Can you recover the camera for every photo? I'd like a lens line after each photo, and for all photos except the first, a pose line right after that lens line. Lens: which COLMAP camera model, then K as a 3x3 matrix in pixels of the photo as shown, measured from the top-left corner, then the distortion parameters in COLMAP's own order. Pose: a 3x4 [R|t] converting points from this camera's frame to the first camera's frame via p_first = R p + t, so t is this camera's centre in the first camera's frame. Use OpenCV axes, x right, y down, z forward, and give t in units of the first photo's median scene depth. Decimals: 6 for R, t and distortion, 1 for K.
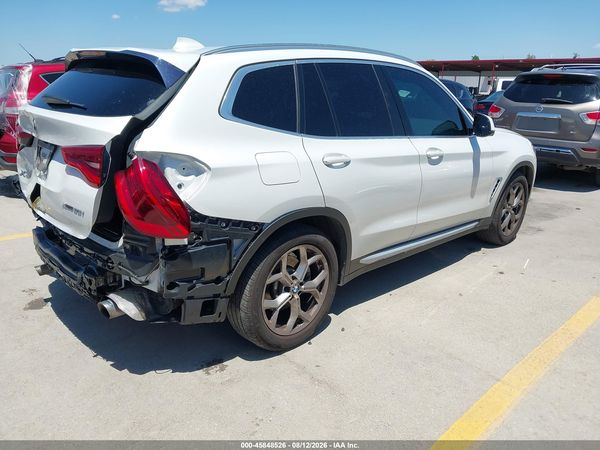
lens RADIAL K [[467.9, 0, 290.7], [0, 467.9, 224.6], [0, 0, 1]] dist [0.068635, -0.109161]
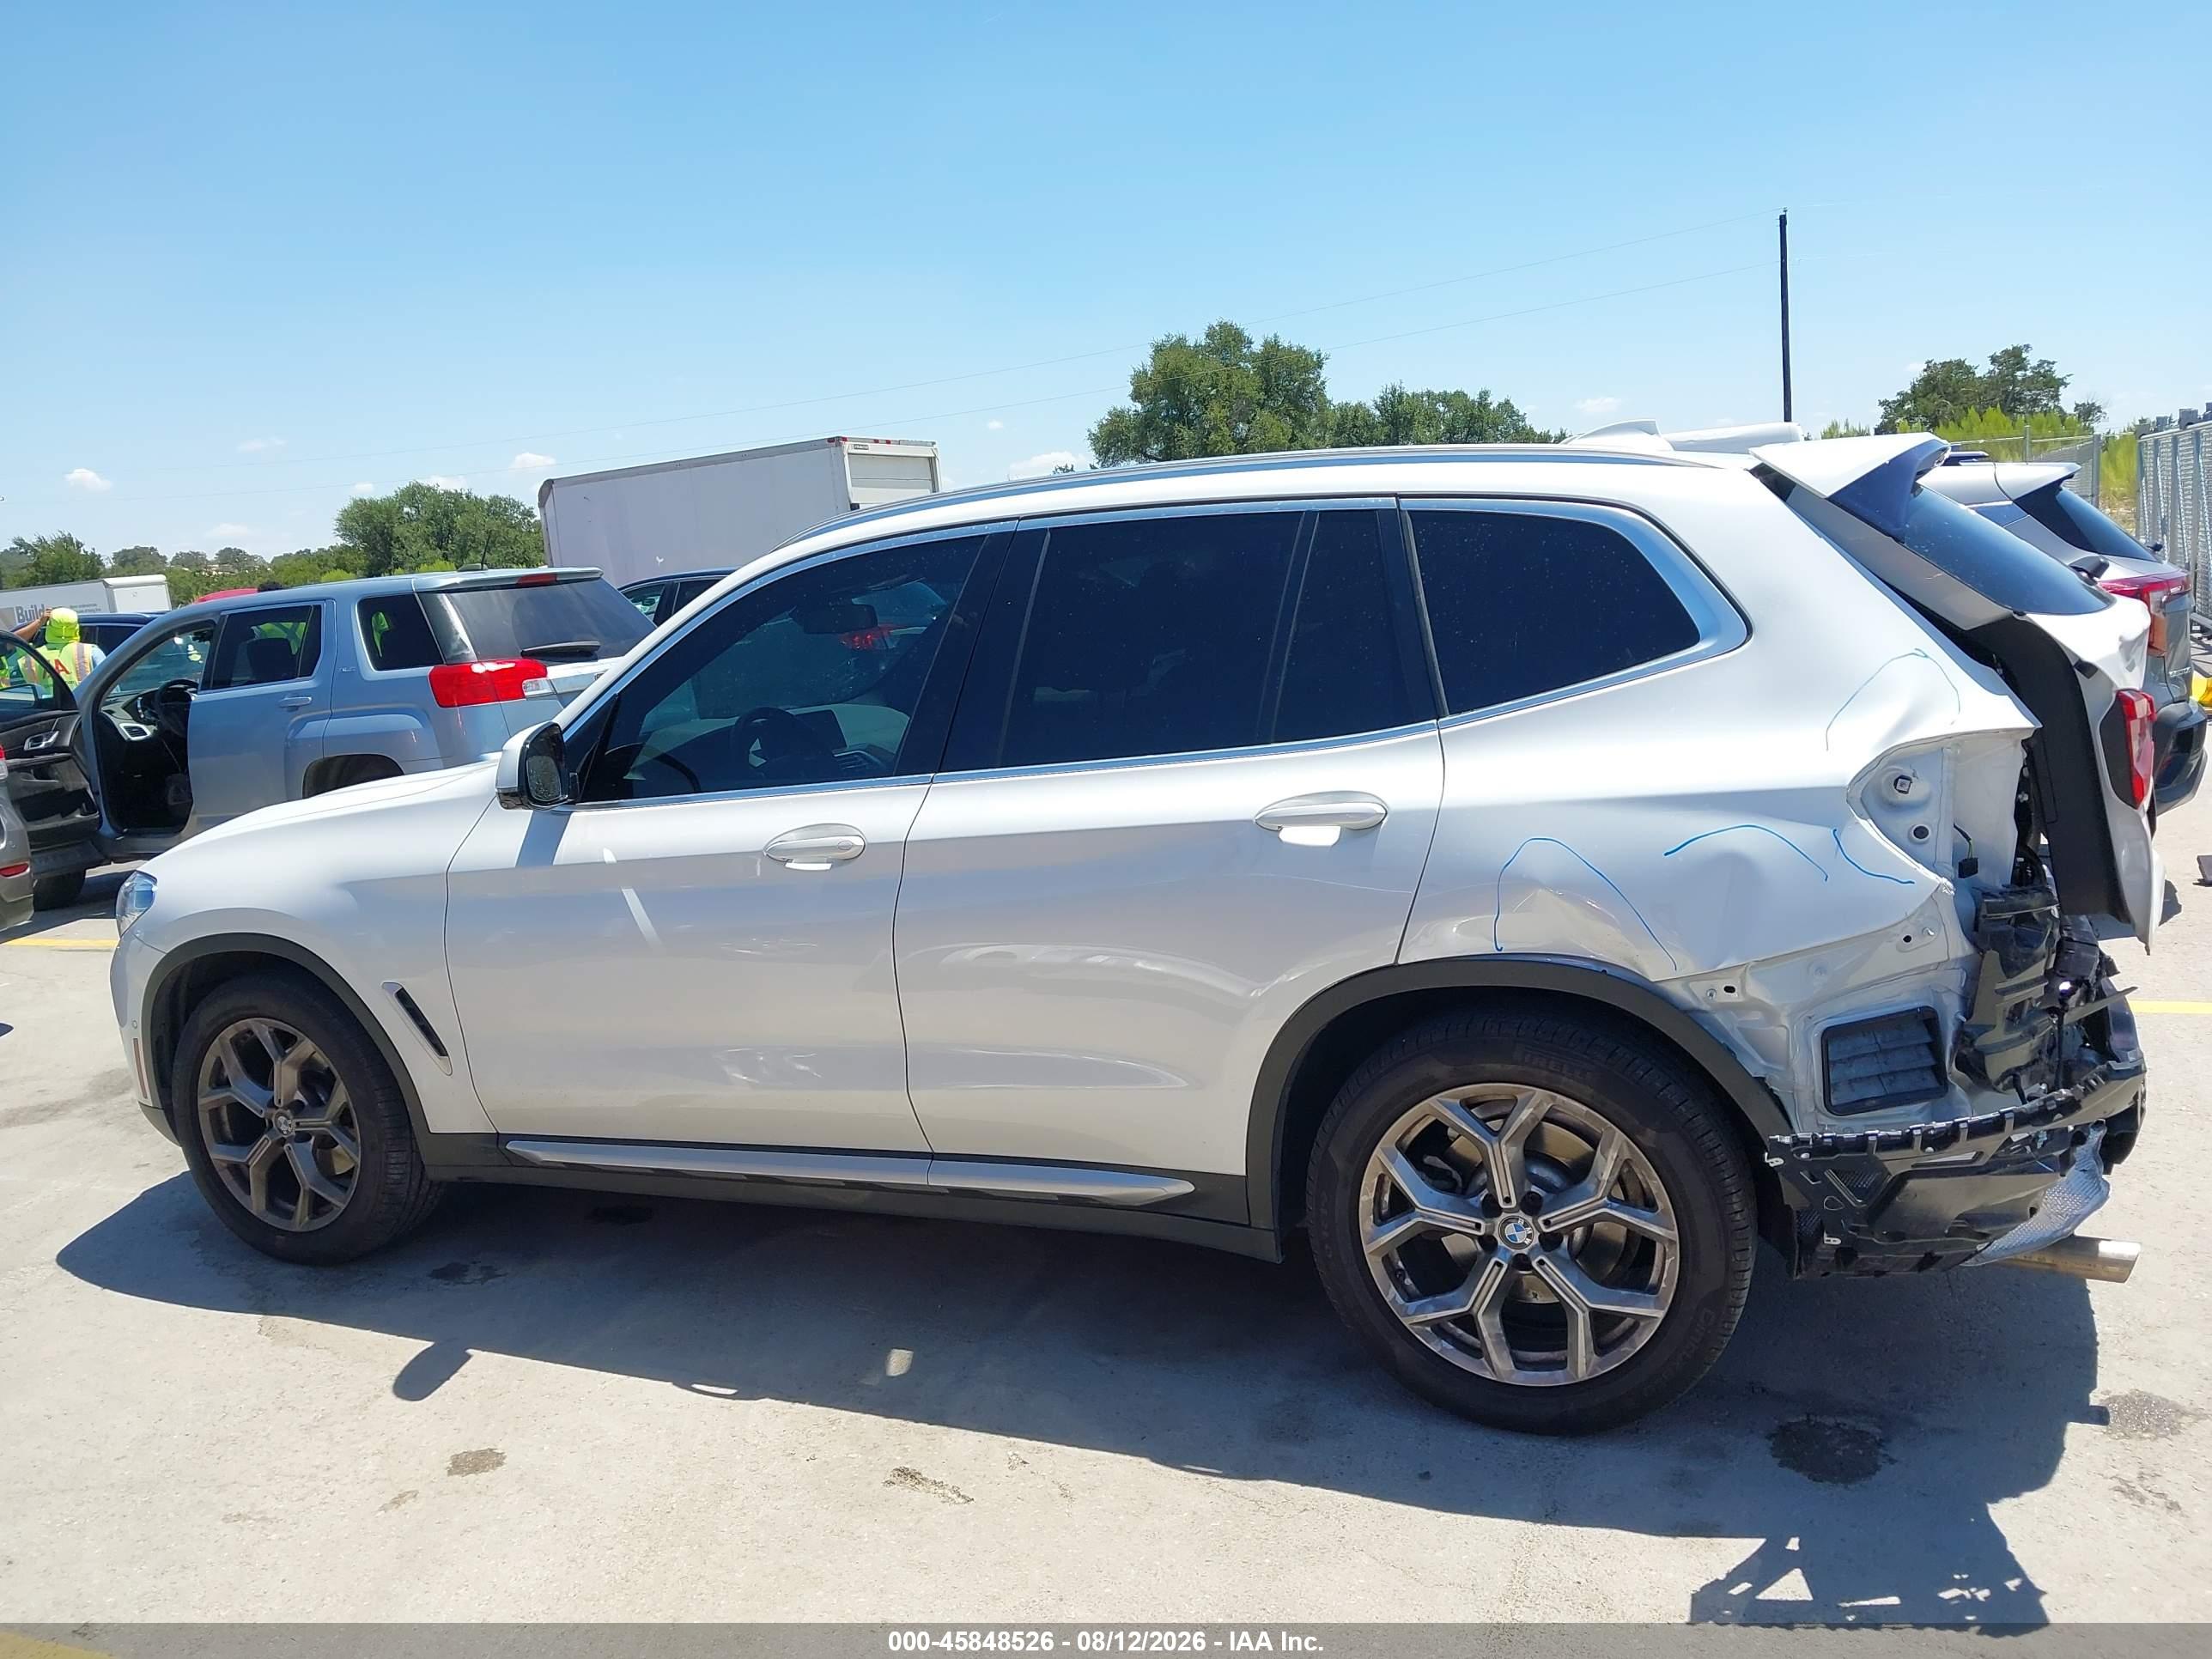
lens RADIAL K [[1729.9, 0, 1070.2], [0, 1729.9, 828.2], [0, 0, 1]] dist [0.040052, -0.063506]
pose [[-0.375830, -0.137743, 0.916394, -1.341644], [0.334406, 0.902100, 0.272741, -0.649336], [-0.864248, 0.408952, -0.292974, 1.958312]]
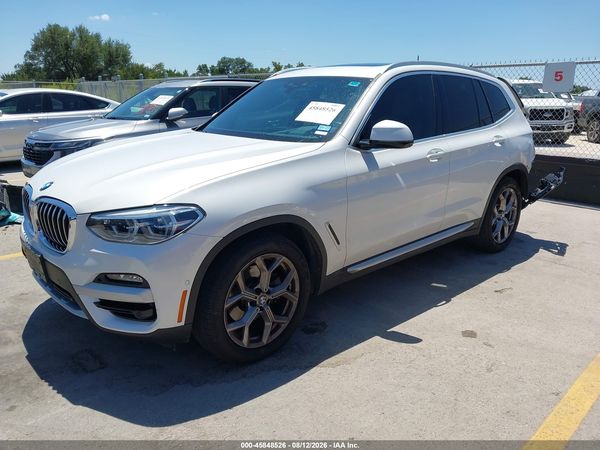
lens RADIAL K [[467.9, 0, 290.7], [0, 467.9, 224.6], [0, 0, 1]] dist [0.068635, -0.109161]
pose [[-0.999623, -0.024140, 0.013107, 0.272256], [-0.013985, 0.857942, 0.513556, -0.851746], [-0.023642, 0.513179, -0.857956, 2.980008]]
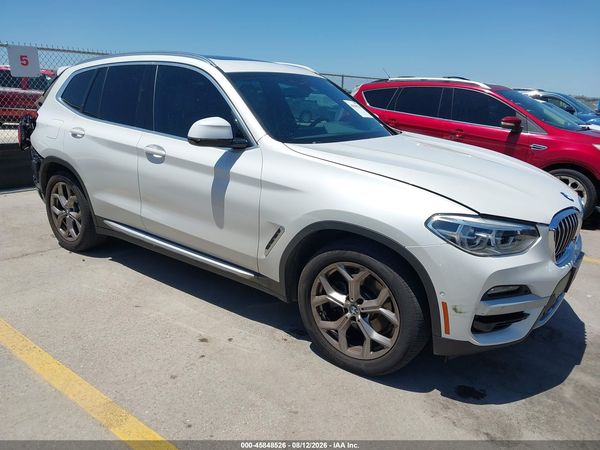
lens RADIAL K [[467.9, 0, 290.7], [0, 467.9, 224.6], [0, 0, 1]] dist [0.068635, -0.109161]
pose [[0.148122, 0.258453, -0.954600, 1.658254], [-0.300835, 0.931281, 0.205460, -0.372593], [0.942103, 0.256744, 0.215694, 1.393552]]
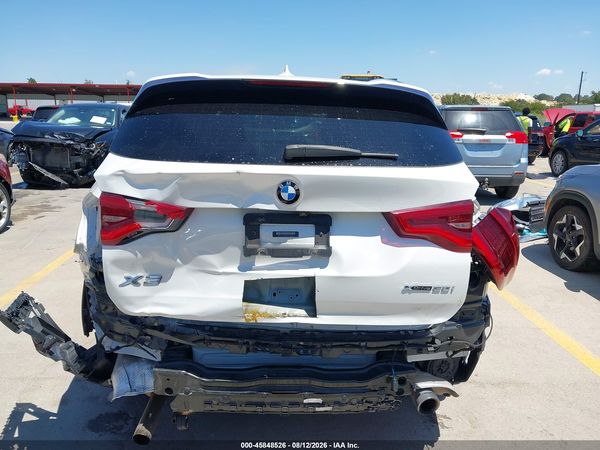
lens RADIAL K [[469.2, 0, 290.3], [0, 469.2, 224.7], [0, 0, 1]] dist [0.040052, -0.063506]
pose [[0.658029, -0.183245, 0.730355, -0.935600], [0.215672, 0.975167, 0.050354, -0.180193], [-0.721445, 0.124383, 0.681209, 0.511620]]
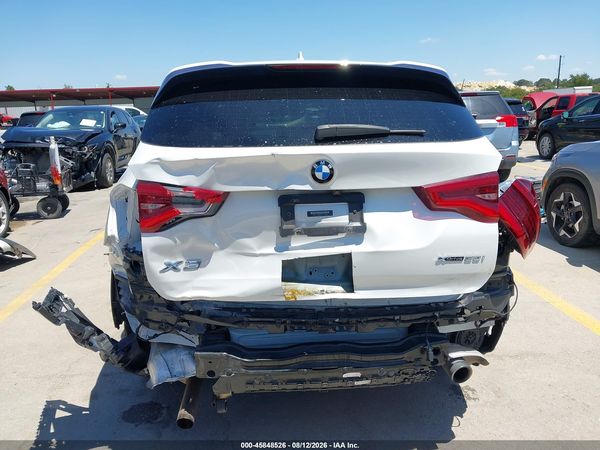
lens RADIAL K [[467.9, 0, 290.7], [0, 467.9, 224.6], [0, 0, 1]] dist [0.068635, -0.109161]
pose [[0.629693, -0.220780, 0.744811, -0.991087], [0.263288, 0.962673, 0.062766, -0.173665], [-0.730867, 0.156577, 0.664317, 0.549377]]
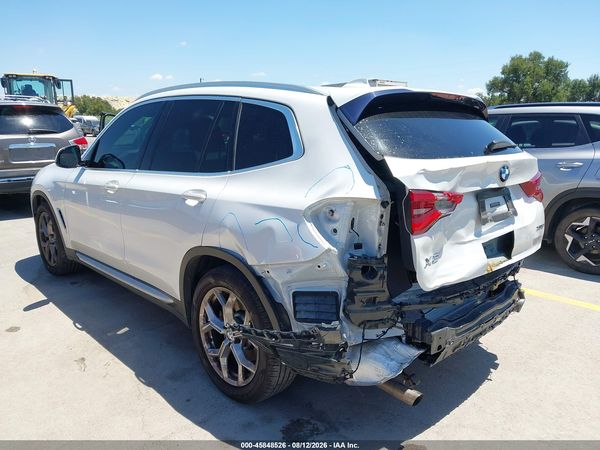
lens RADIAL K [[467.9, 0, 290.7], [0, 467.9, 224.6], [0, 0, 1]] dist [0.068635, -0.109161]
pose [[-0.006310, -0.238518, 0.971118, -1.337719], [0.286365, 0.930034, 0.230288, -0.410823], [-0.958100, 0.279547, 0.062435, 1.253432]]
